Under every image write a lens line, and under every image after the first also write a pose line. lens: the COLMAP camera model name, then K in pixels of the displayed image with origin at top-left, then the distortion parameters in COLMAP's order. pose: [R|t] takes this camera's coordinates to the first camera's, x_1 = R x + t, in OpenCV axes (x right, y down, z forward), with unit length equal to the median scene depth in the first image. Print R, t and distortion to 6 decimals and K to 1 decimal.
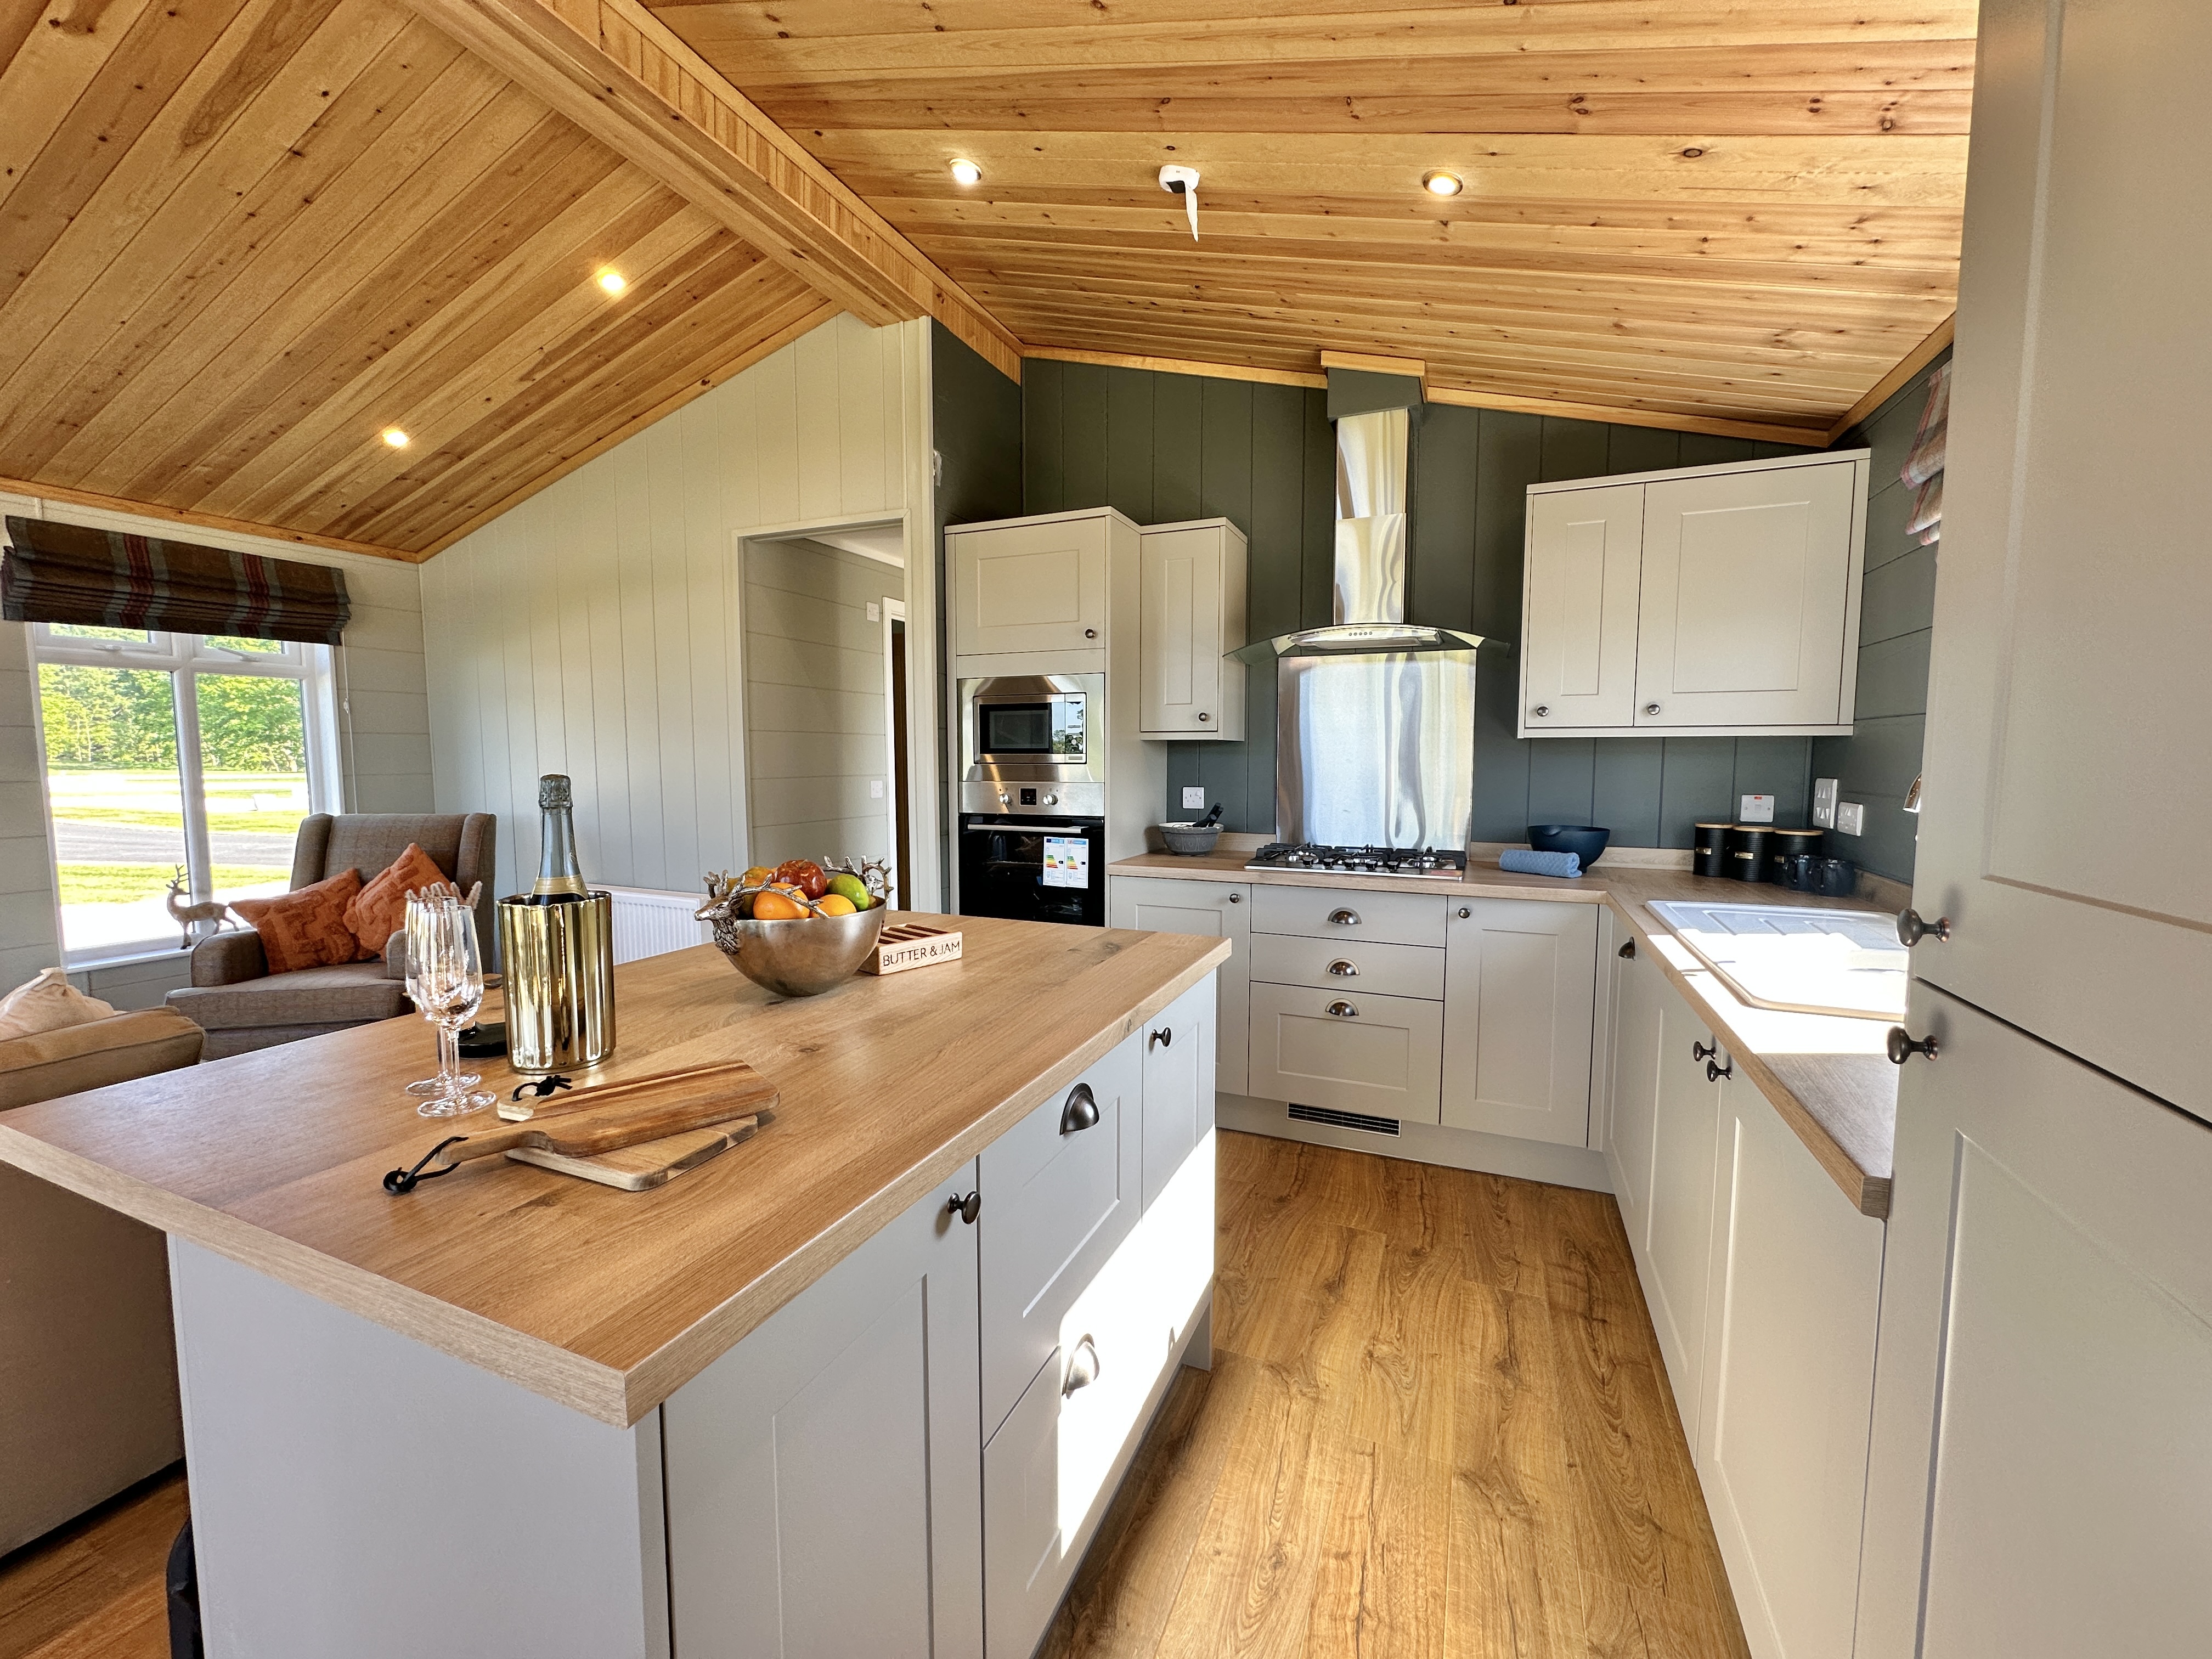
lens RADIAL K [[879.1, 0, 1115.2], [0, 879.1, 835.2], [0, 0, 1]] dist [-0.005589, 0.001033]
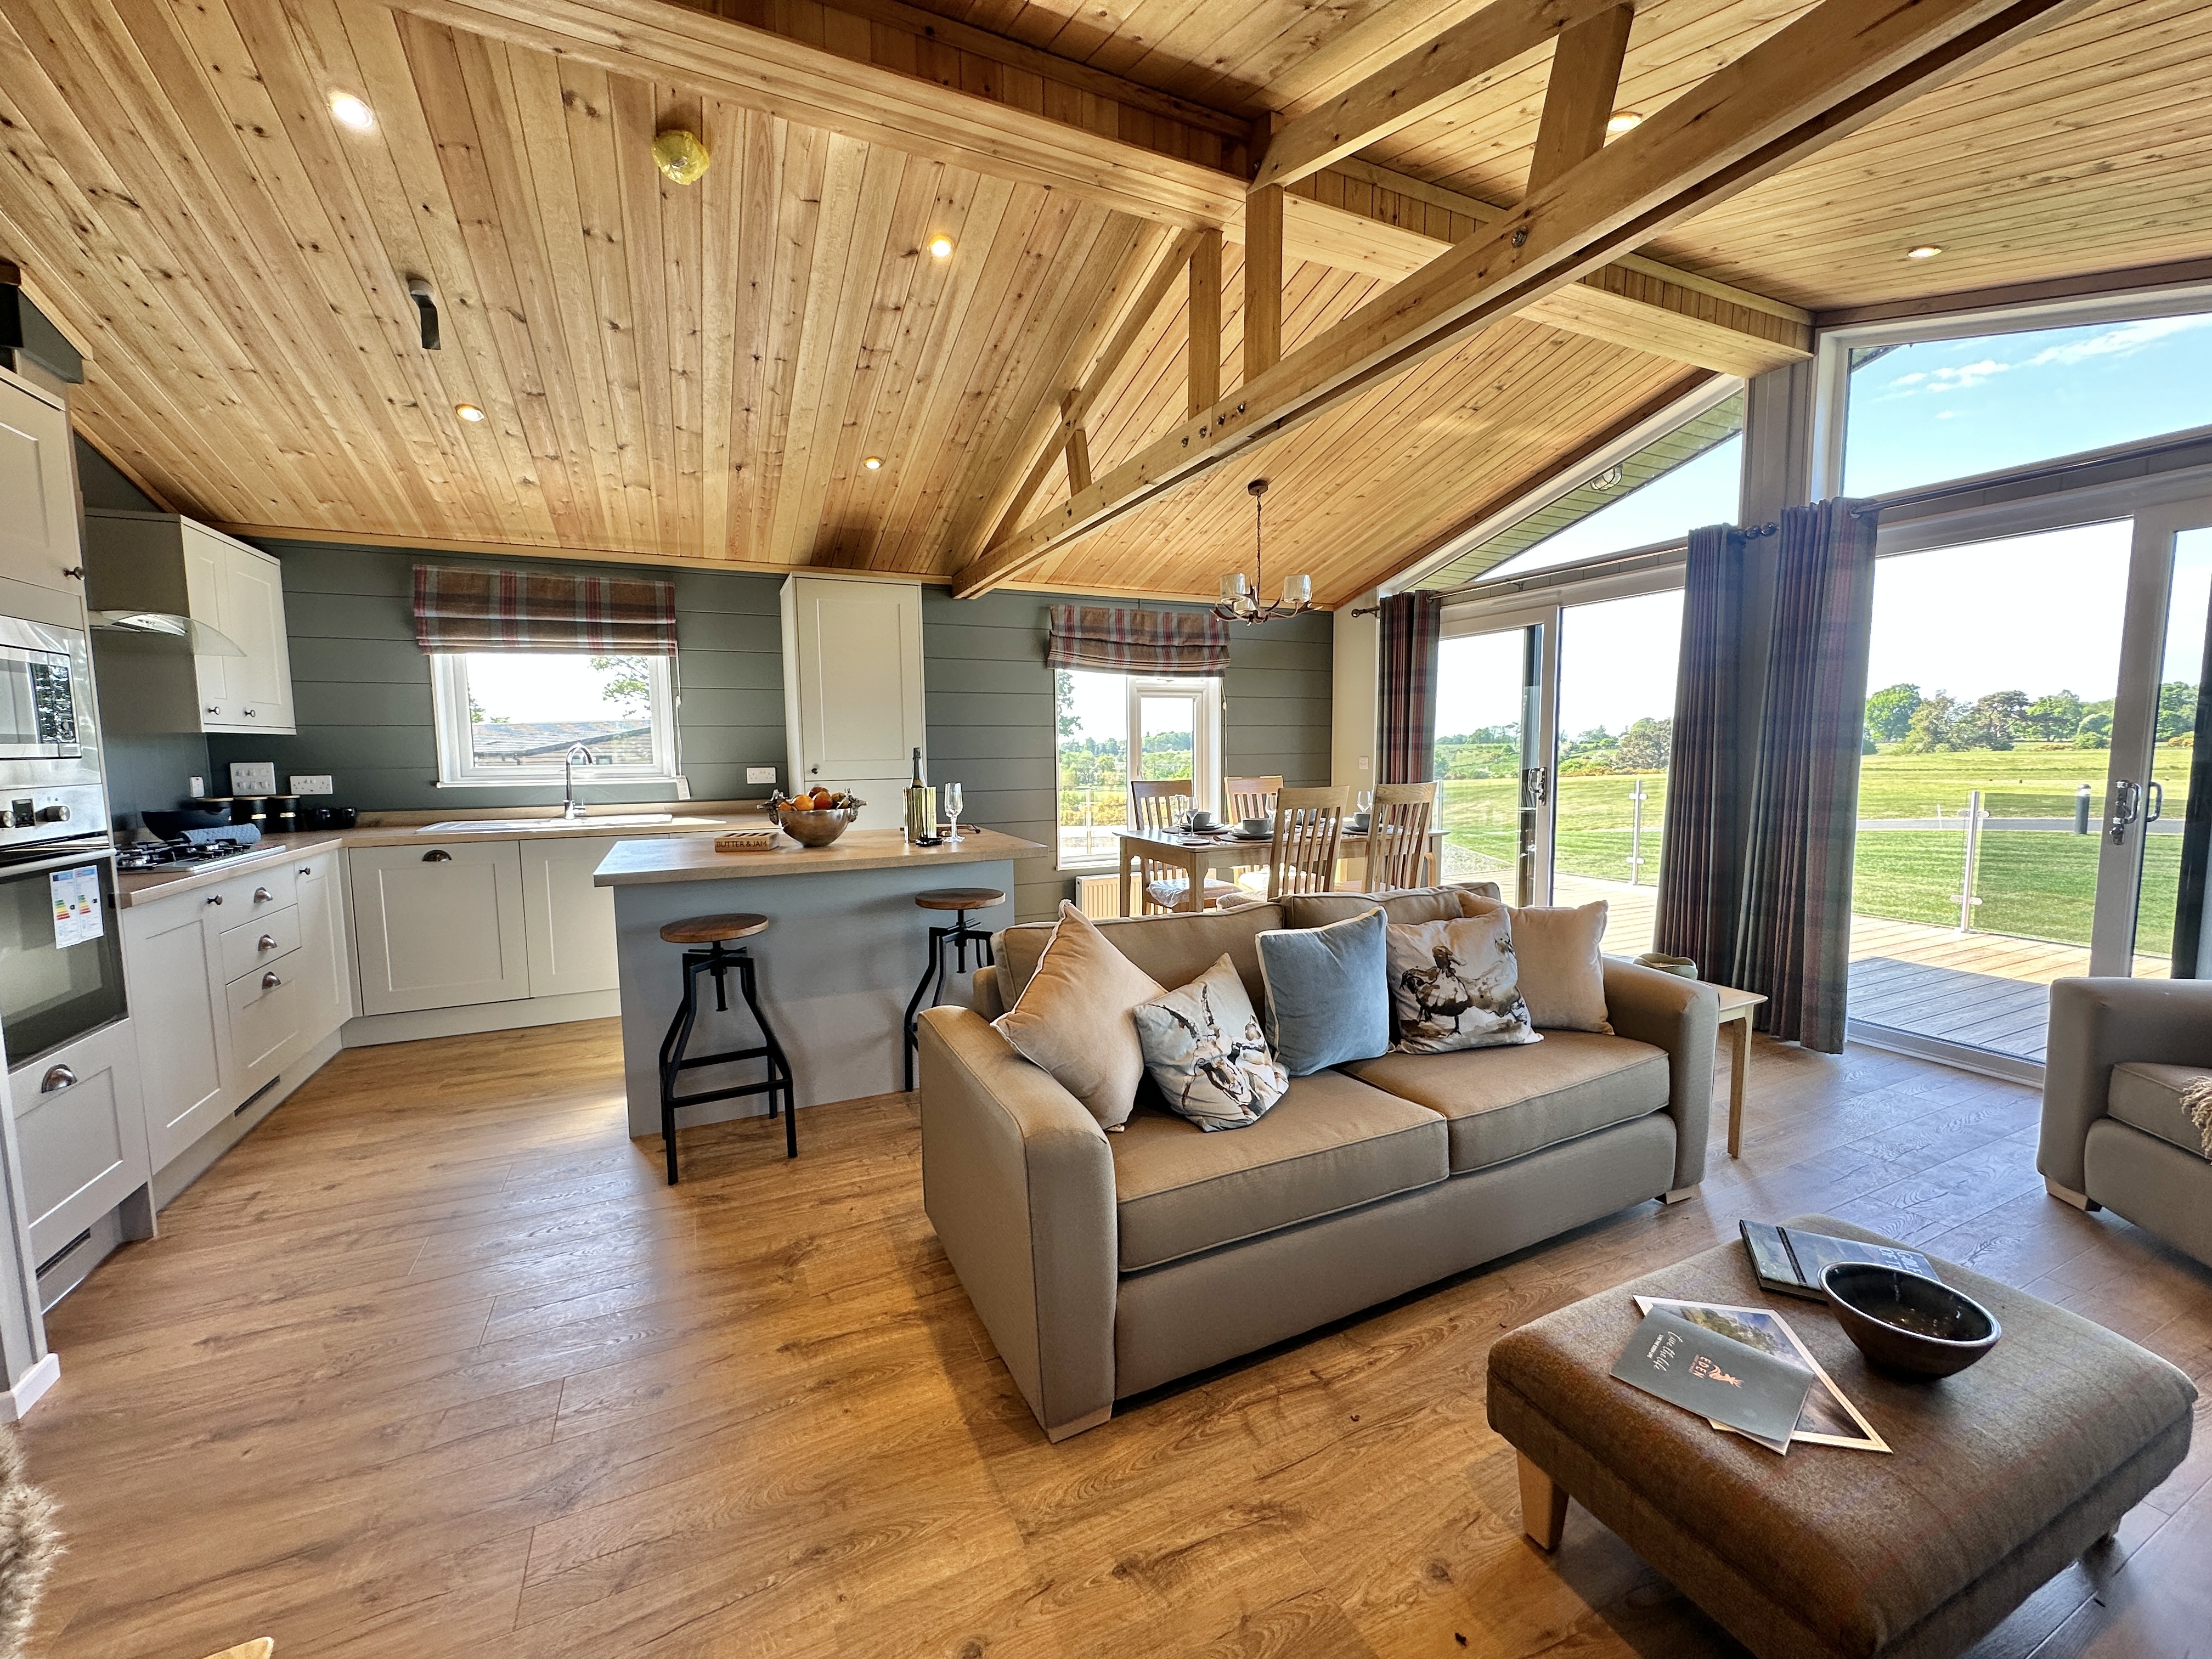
lens RADIAL K [[879.1, 0, 1105.7], [0, 879.1, 826.9], [0, 0, 1]] dist [-0.005589, 0.001033]
pose [[-0.735492, -0.064202, 0.674485, -1.534200], [0.066382, 0.983882, 0.166039, -0.127561], [-0.674274, 0.166894, -0.719376, 1.321124]]
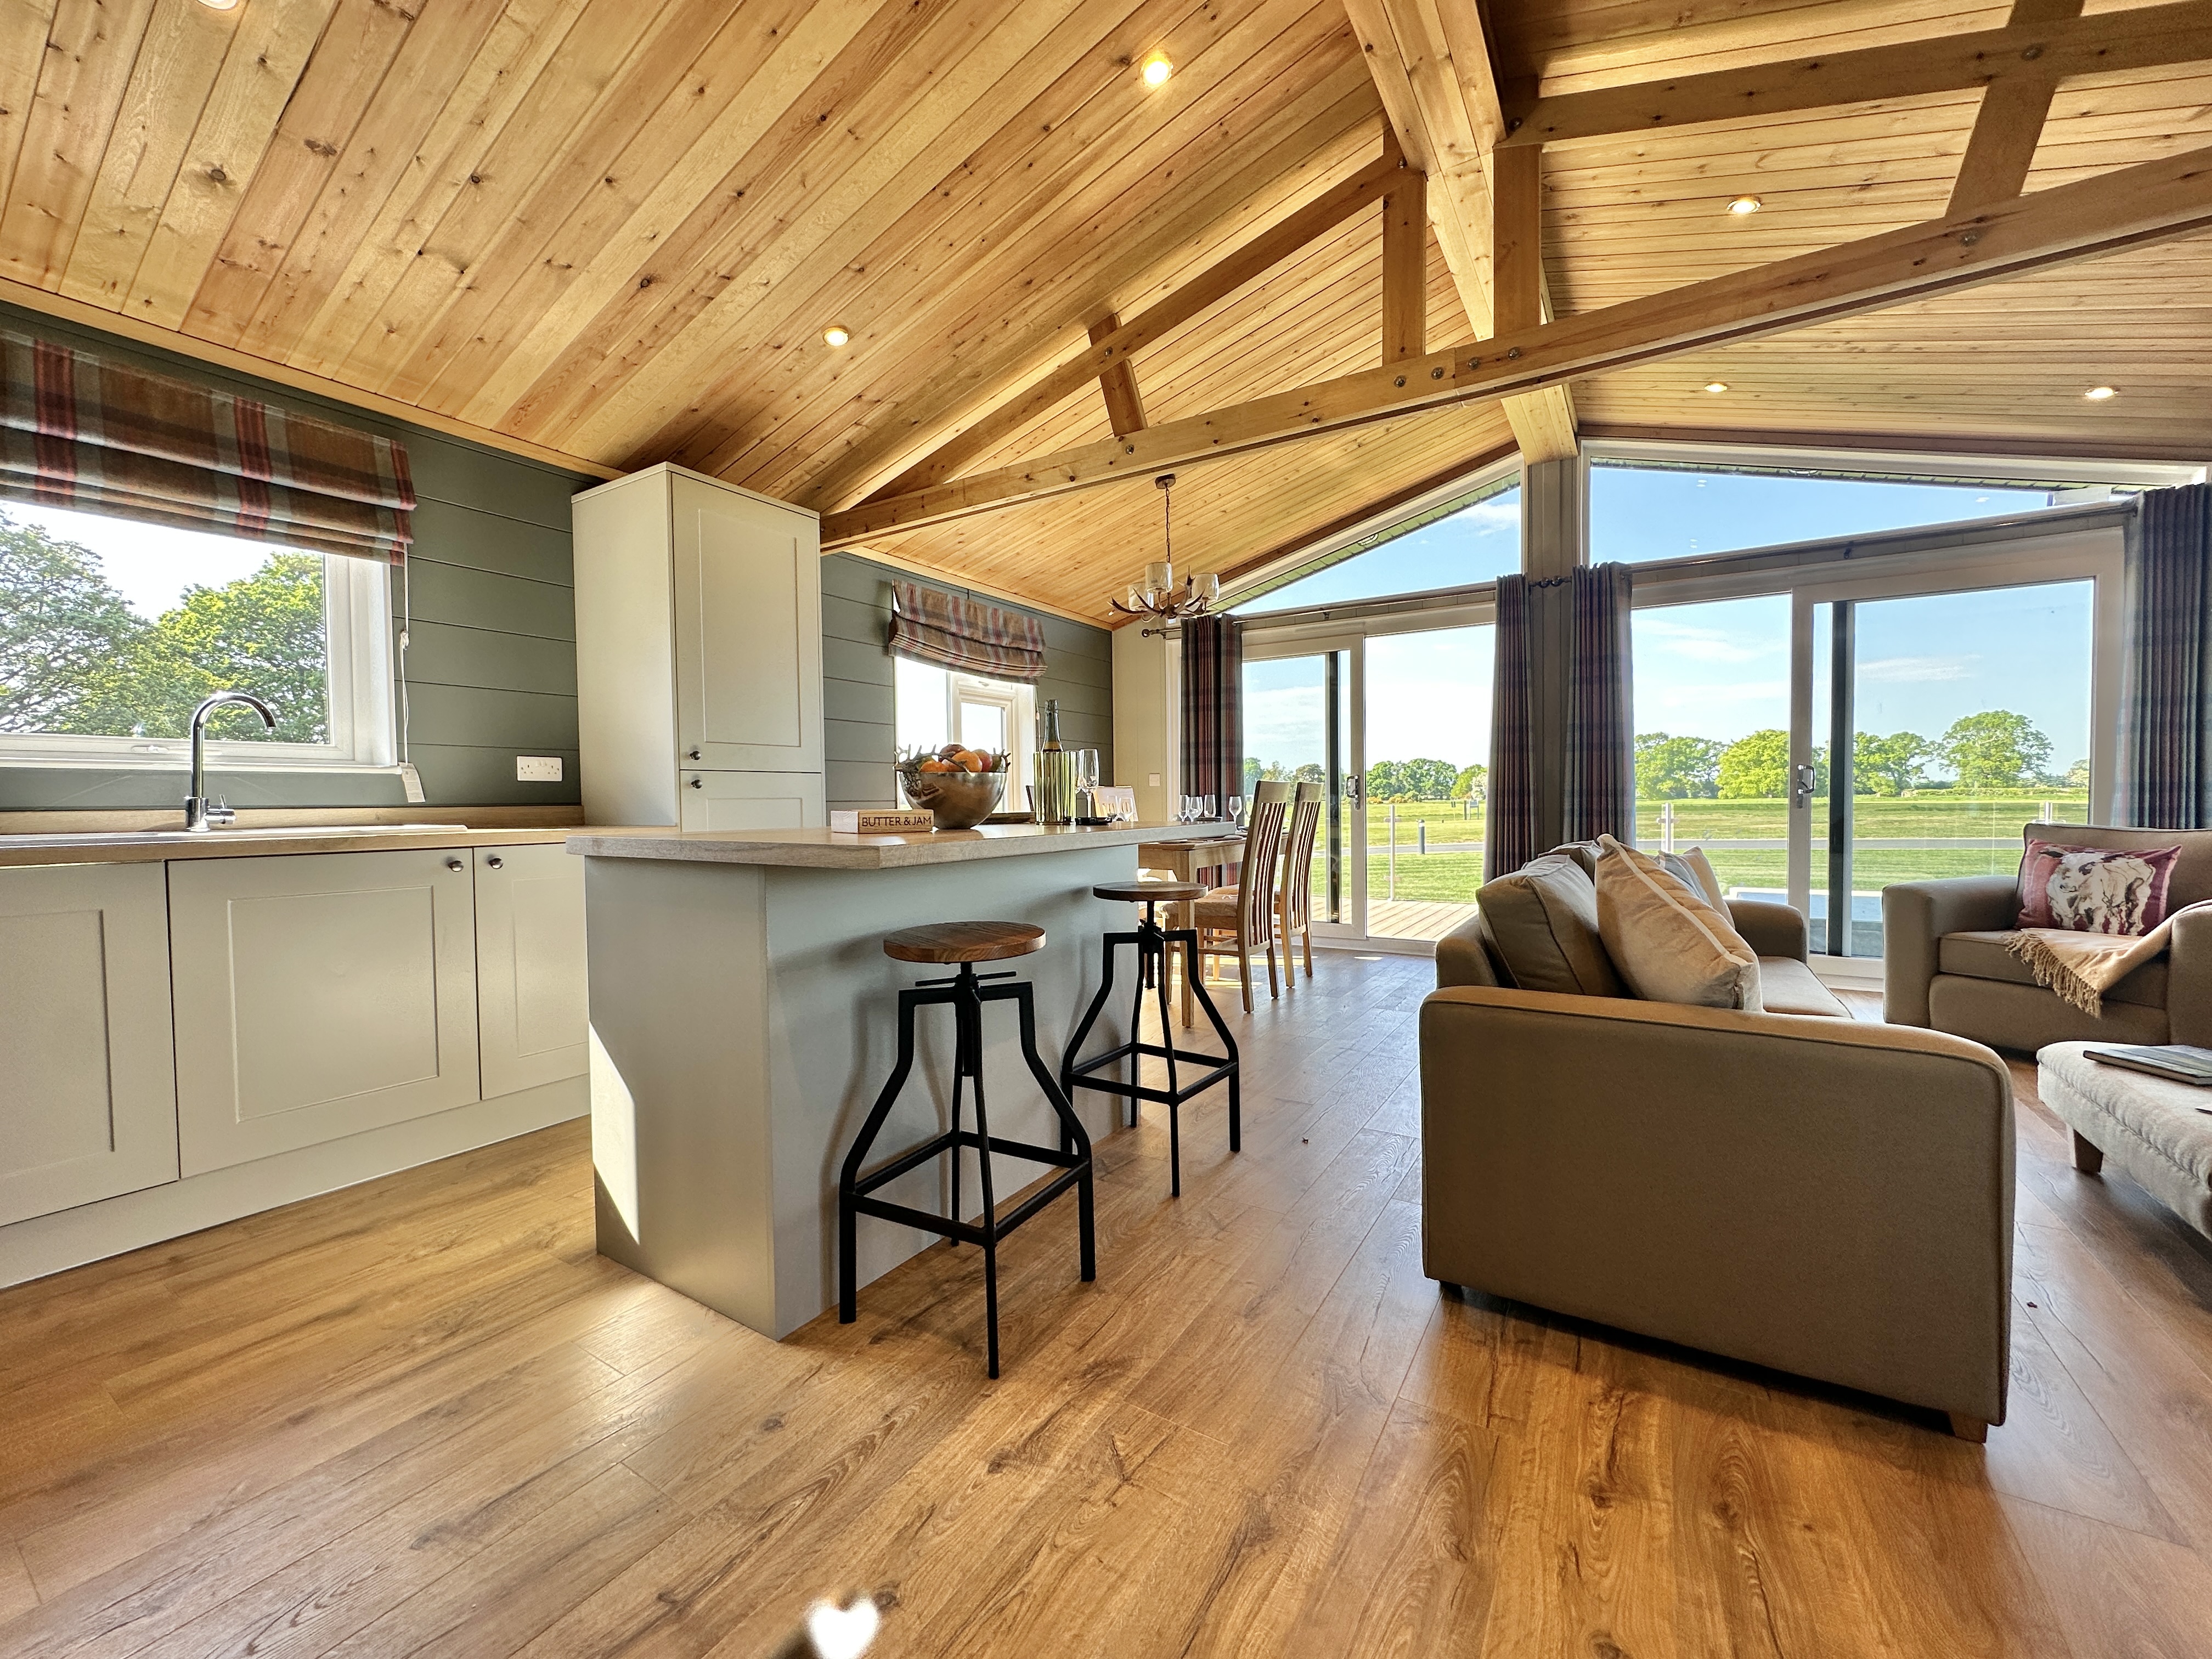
lens RADIAL K [[879.1, 0, 1102.4], [0, 879.1, 827.2], [0, 0, 1]] dist [-0.005589, 0.001033]
pose [[-0.985181, -0.002139, 0.171504, -0.552777], [0.019425, 0.992098, 0.123953, -0.011330], [-0.170413, 0.125448, -0.977355, 1.548206]]
